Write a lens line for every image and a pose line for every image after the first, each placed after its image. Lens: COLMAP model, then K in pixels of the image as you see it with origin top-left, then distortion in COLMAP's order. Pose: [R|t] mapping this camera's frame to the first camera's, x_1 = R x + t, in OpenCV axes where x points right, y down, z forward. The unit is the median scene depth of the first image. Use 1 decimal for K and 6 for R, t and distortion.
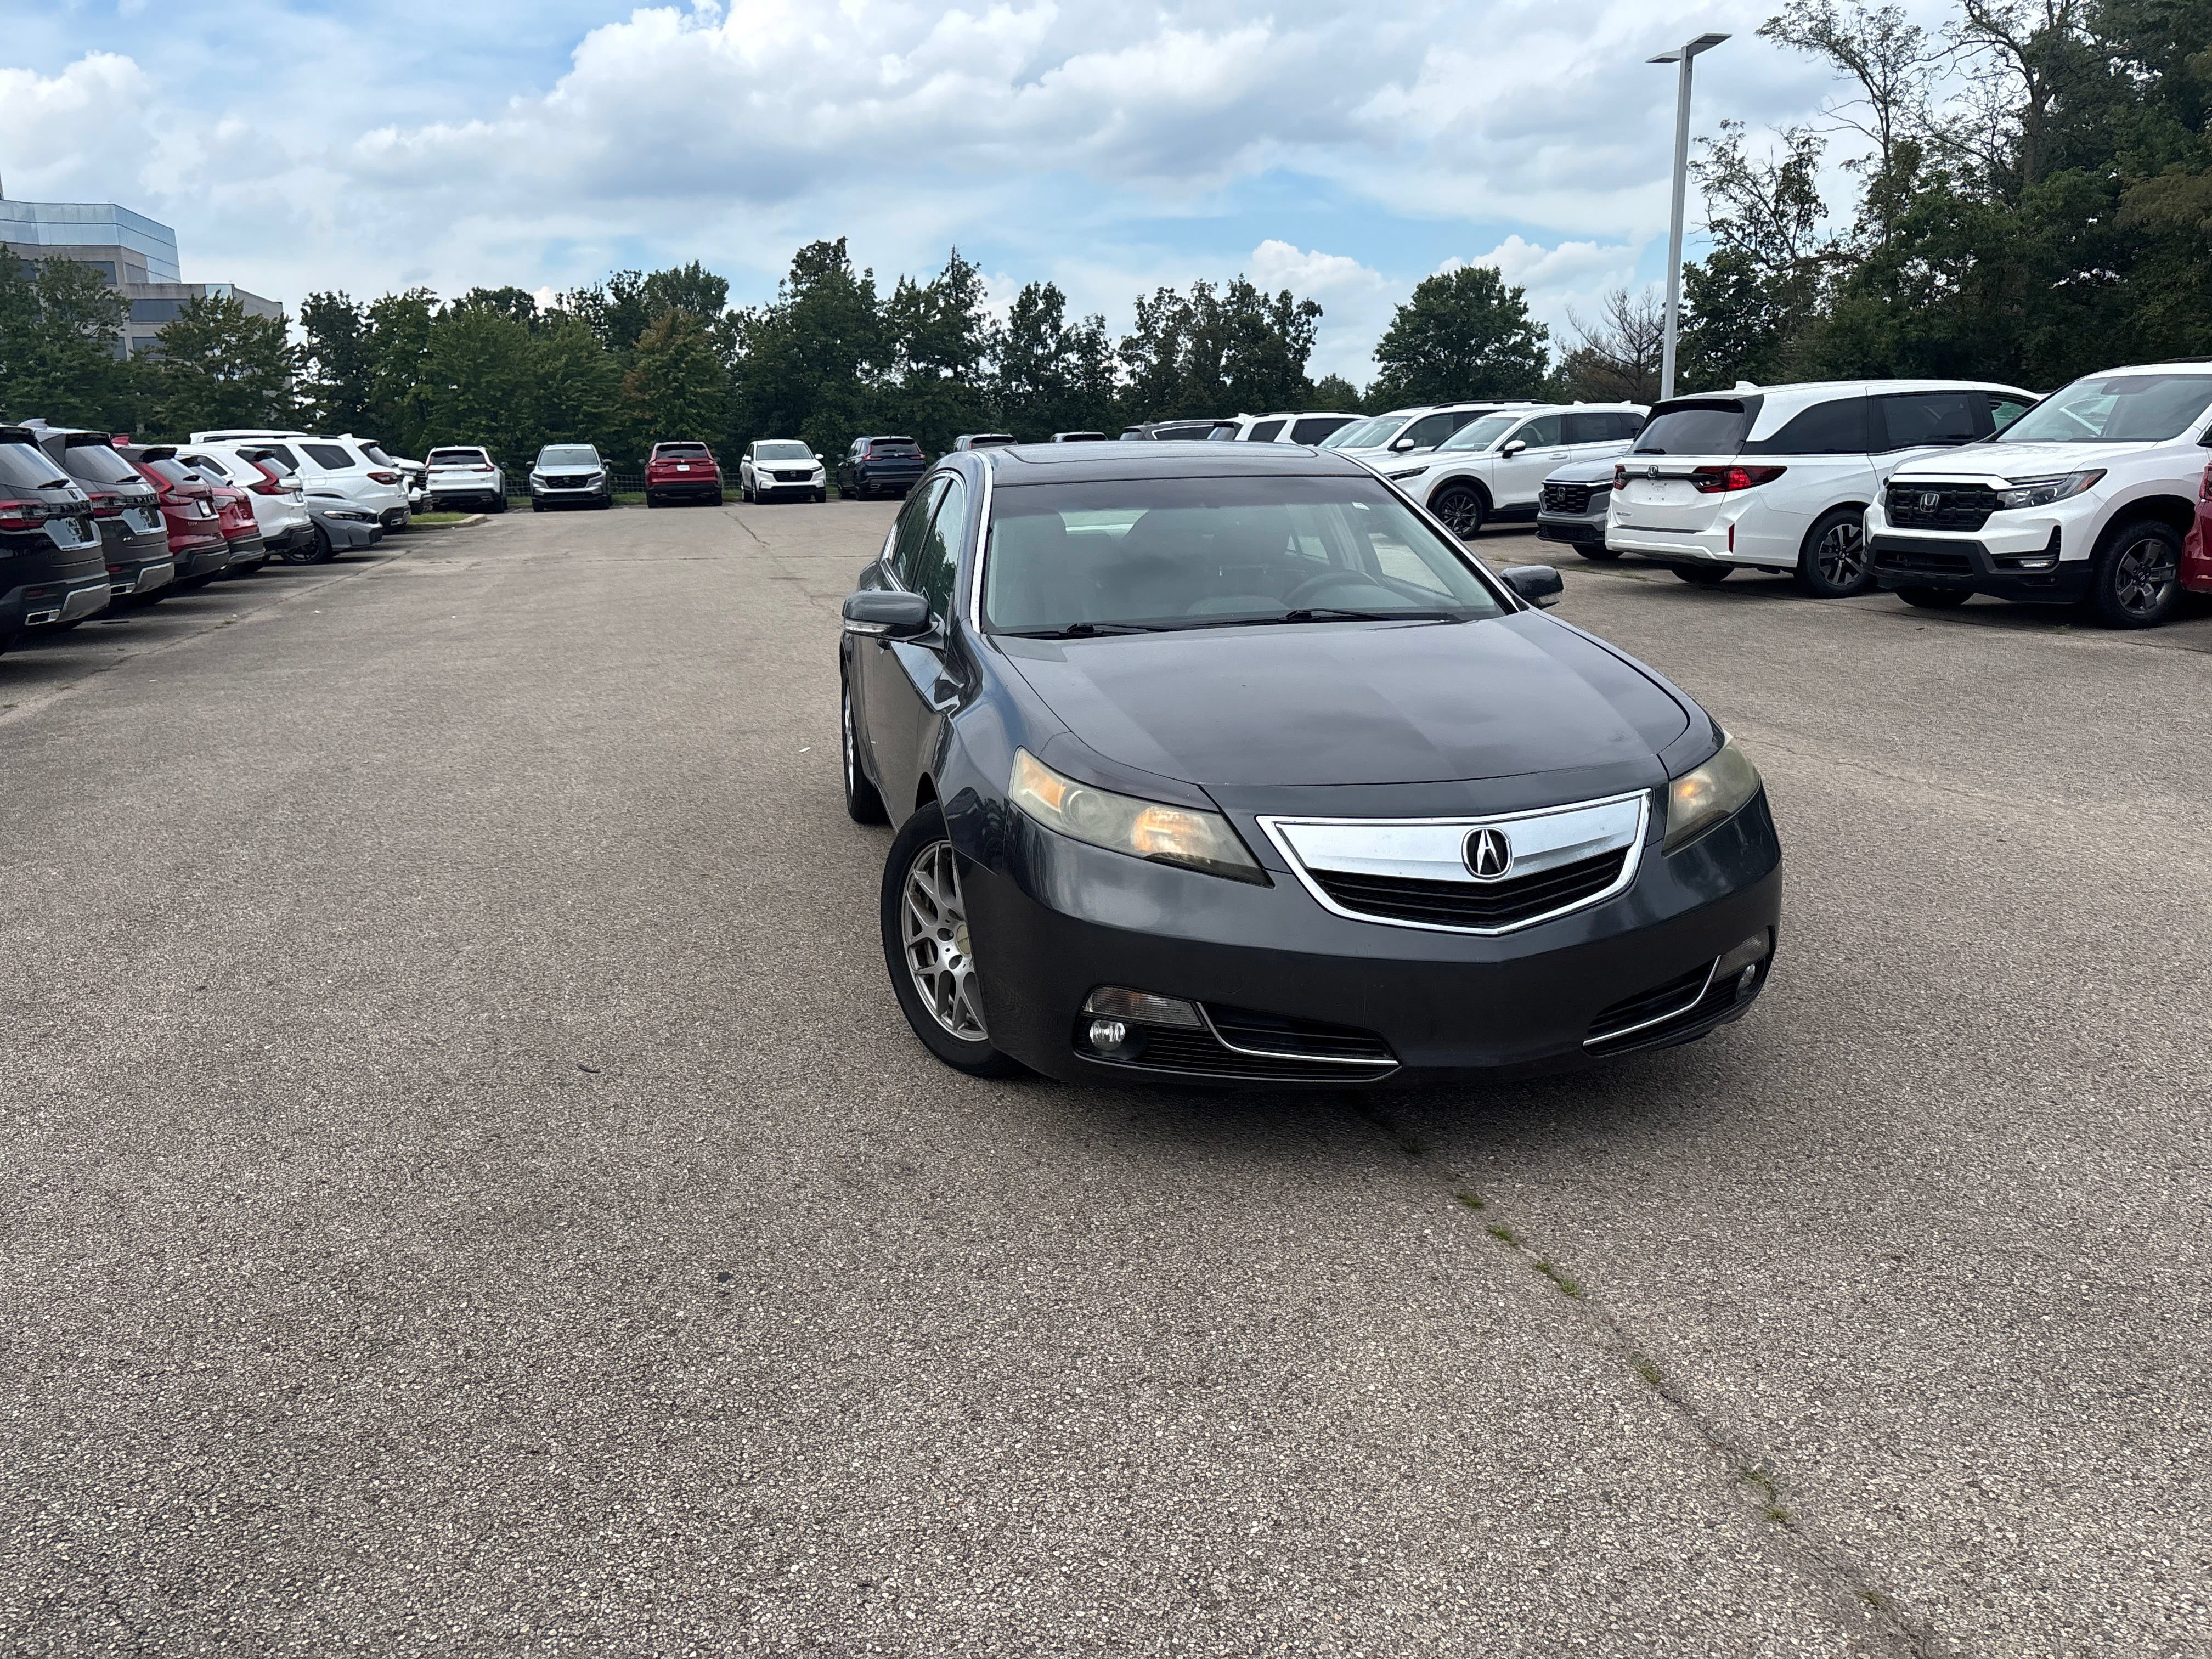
lens RADIAL K [[1662.0, 0, 1110.5], [0, 1662.0, 834.8], [0, 0, 1]] dist [0.027880, -0.014478]
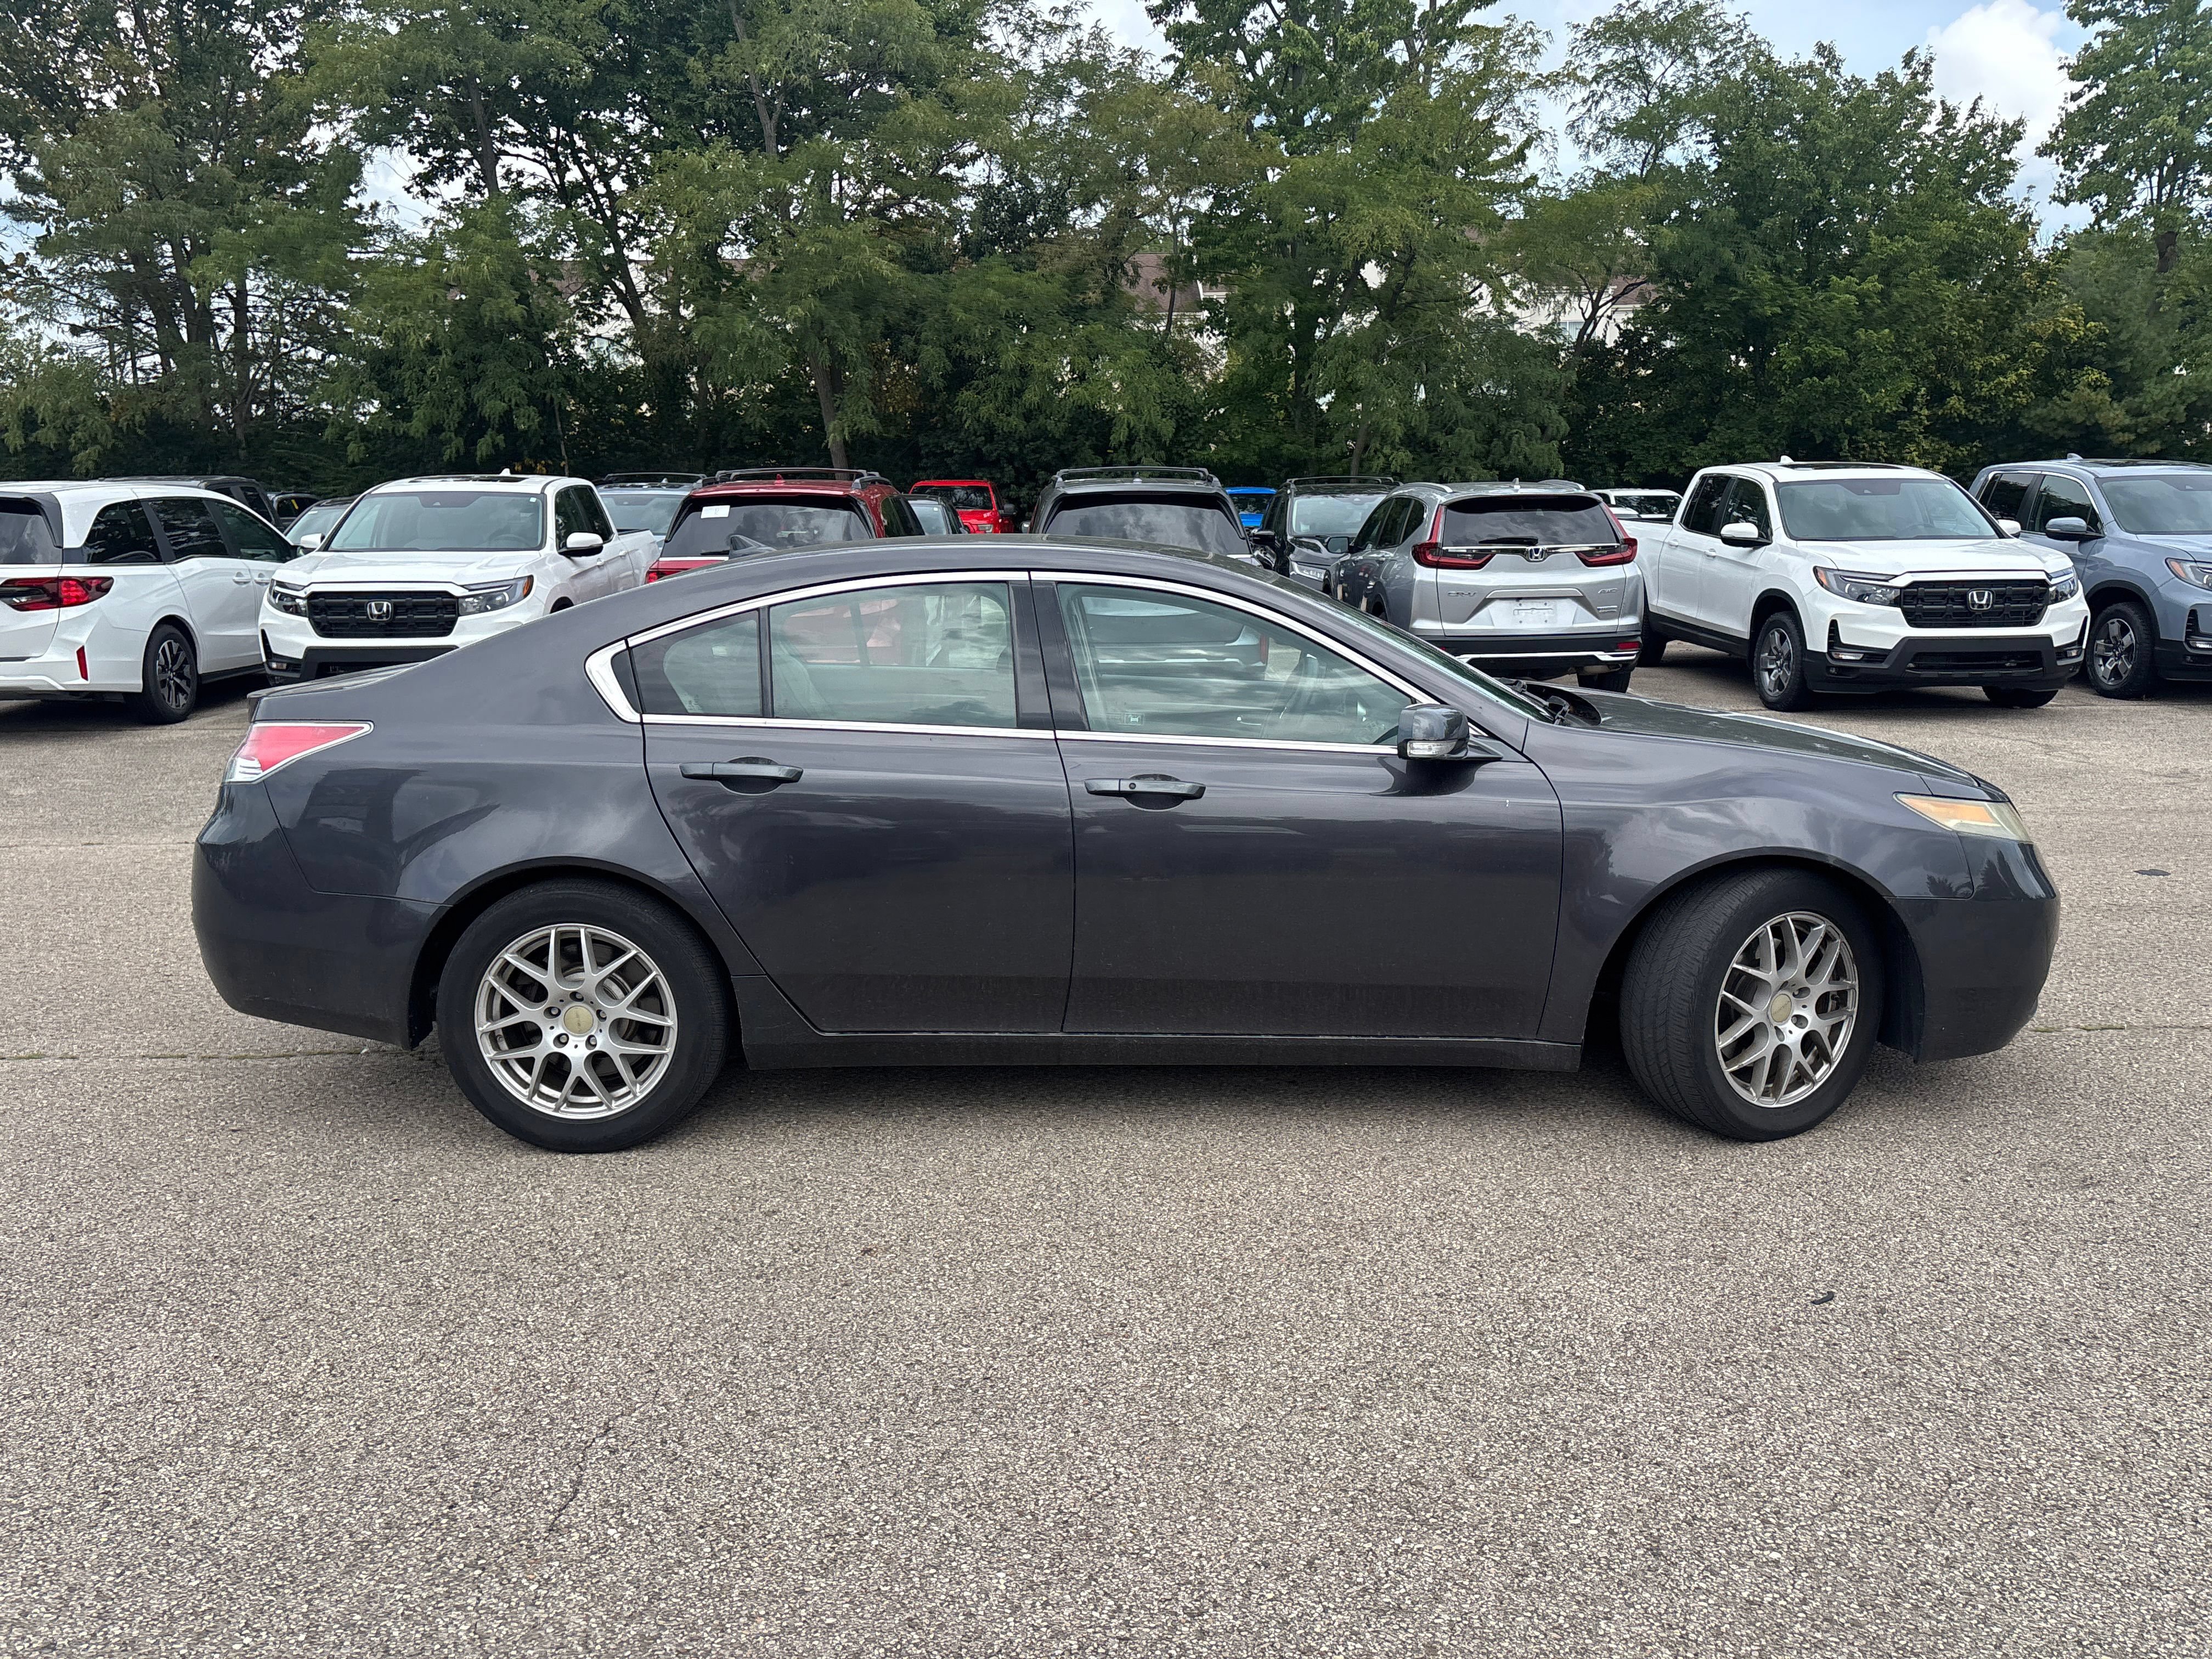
lens RADIAL K [[1672.5, 0, 1112.9], [0, 1672.5, 836.0], [0, 0, 1]] dist [0.030749, 0.000108]
pose [[0.229912, -0.162087, 0.959619, -0.086481], [0.226172, 0.967935, 0.109303, -0.018359], [-0.946566, 0.191909, 0.259200, 0.081698]]
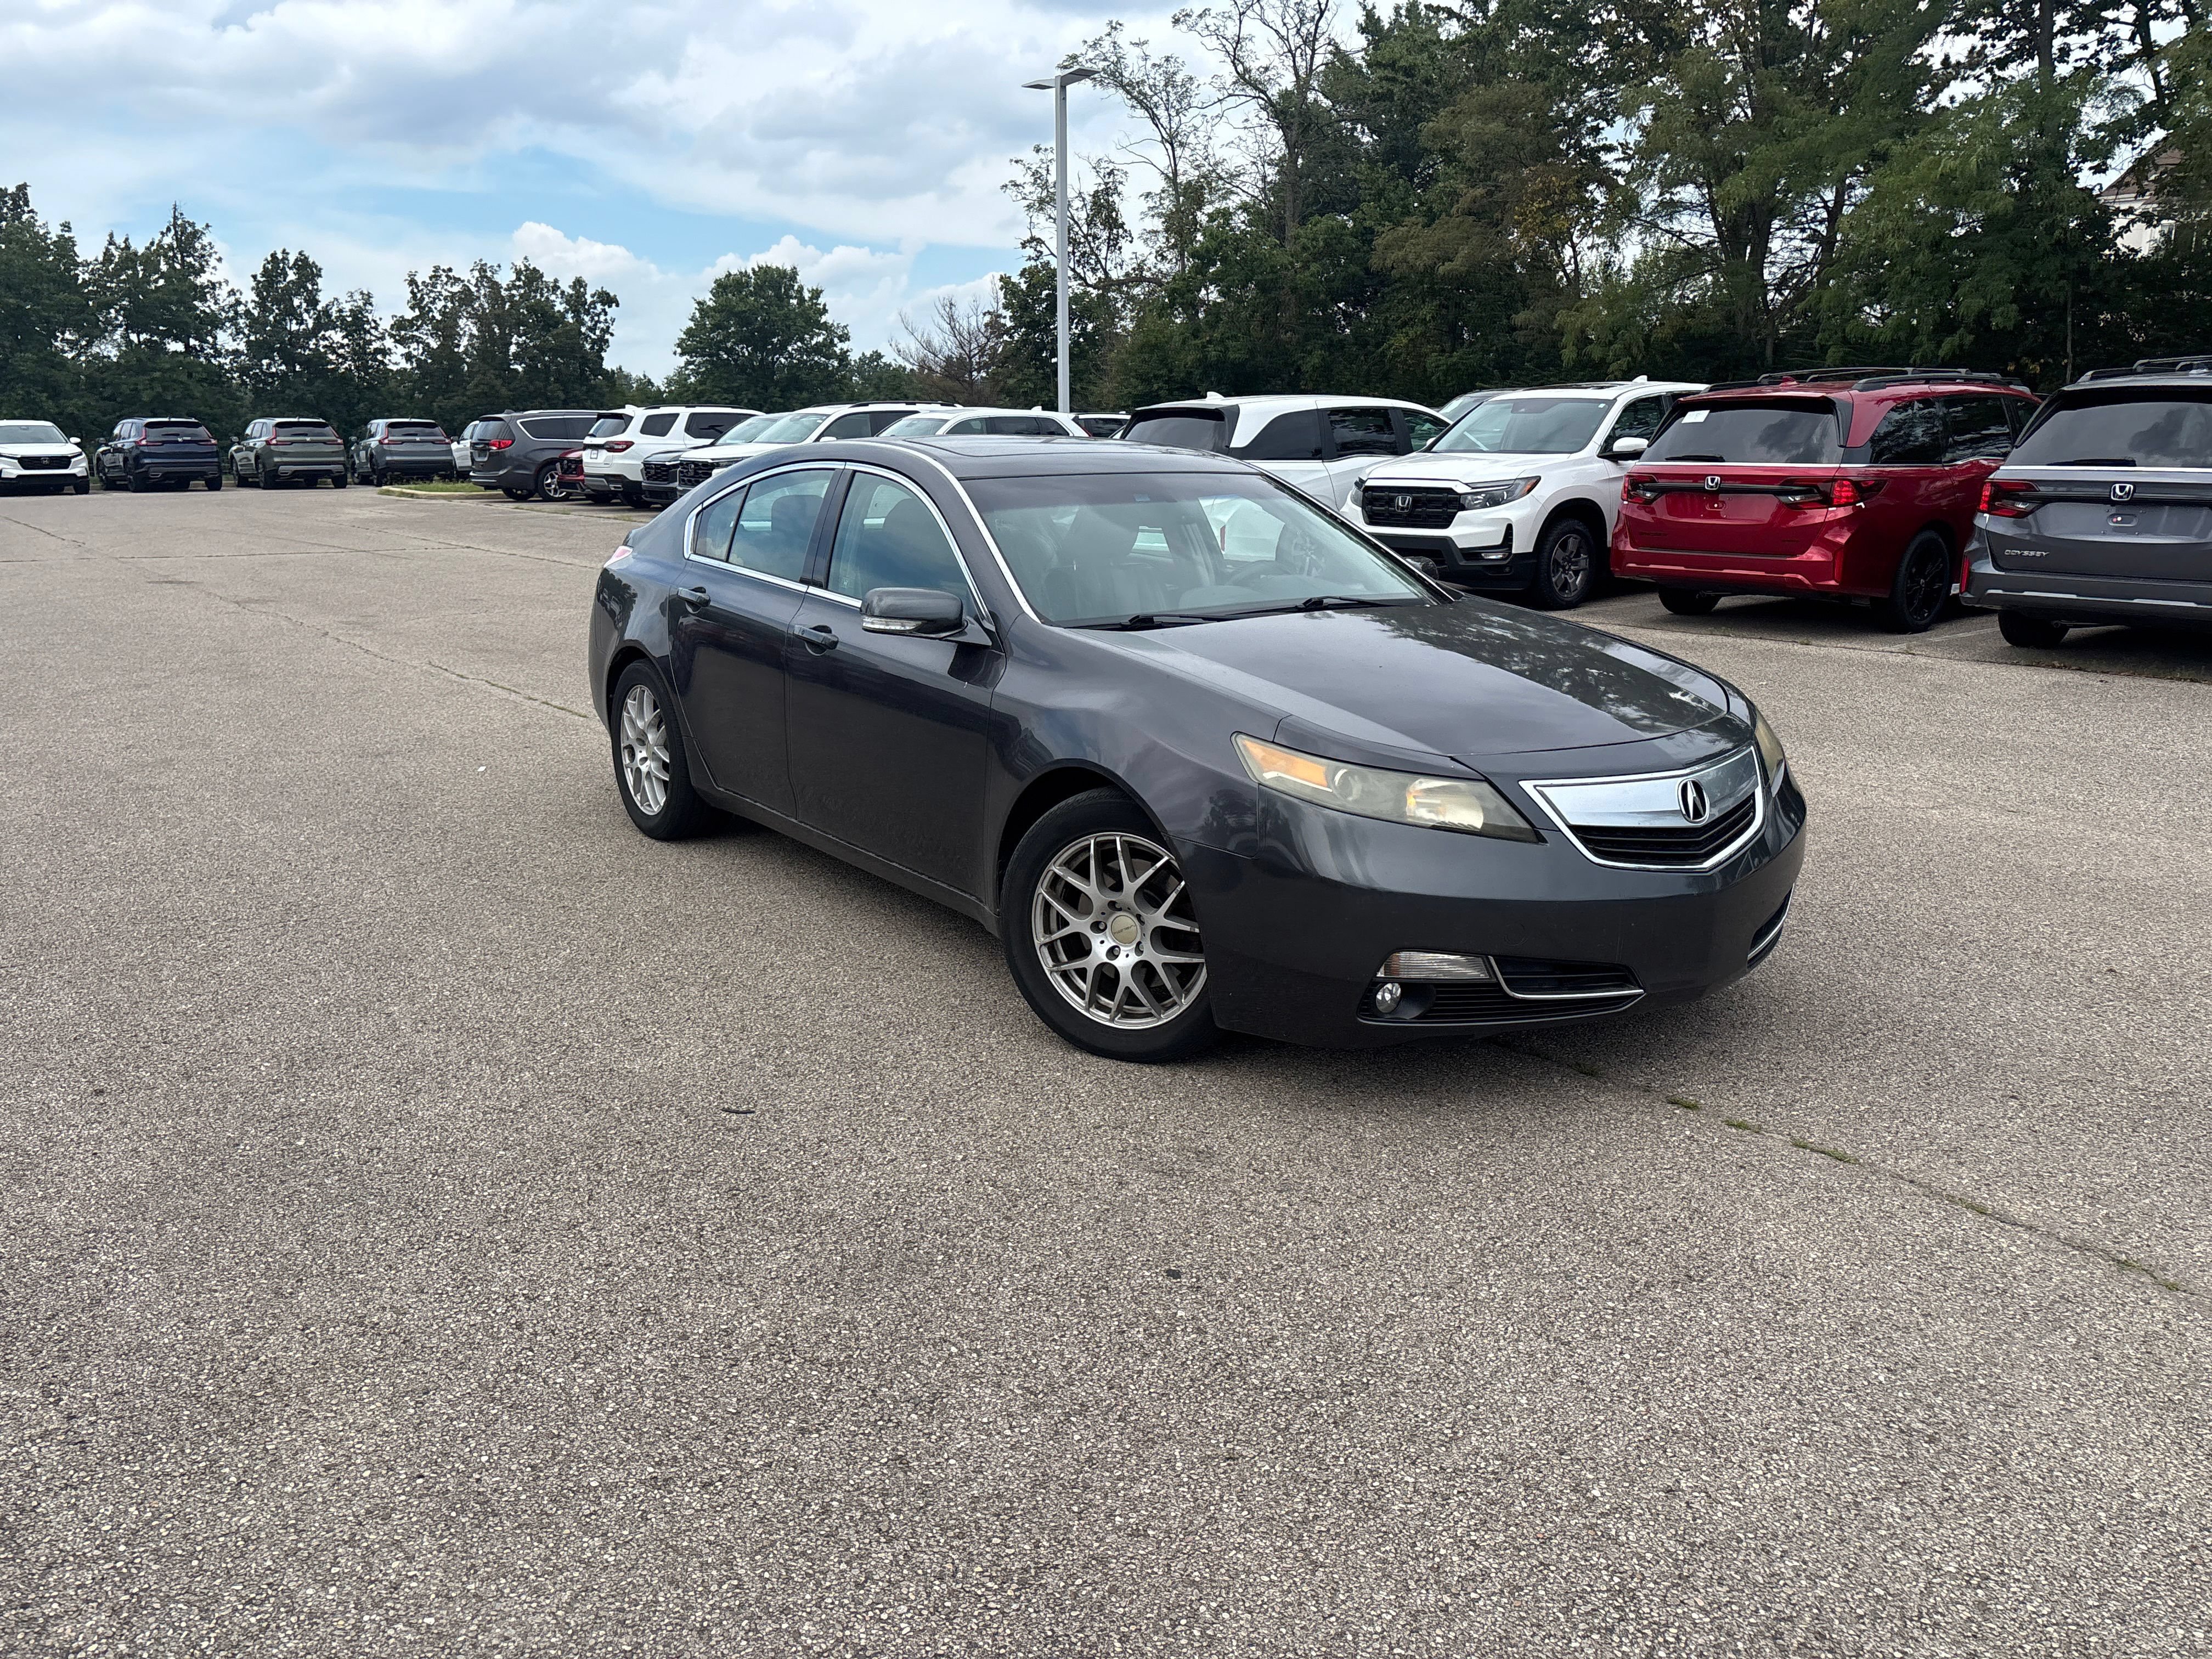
lens RADIAL K [[1665.5, 0, 1111.3], [0, 1665.5, 827.7], [0, 0, 1]] dist [0.030238, -0.015310]
pose [[0.918383, -0.071146, 0.389243, -0.035899], [0.072415, 0.997309, 0.011430, -0.000801], [-0.389009, 0.017690, 0.921064, 0.005303]]
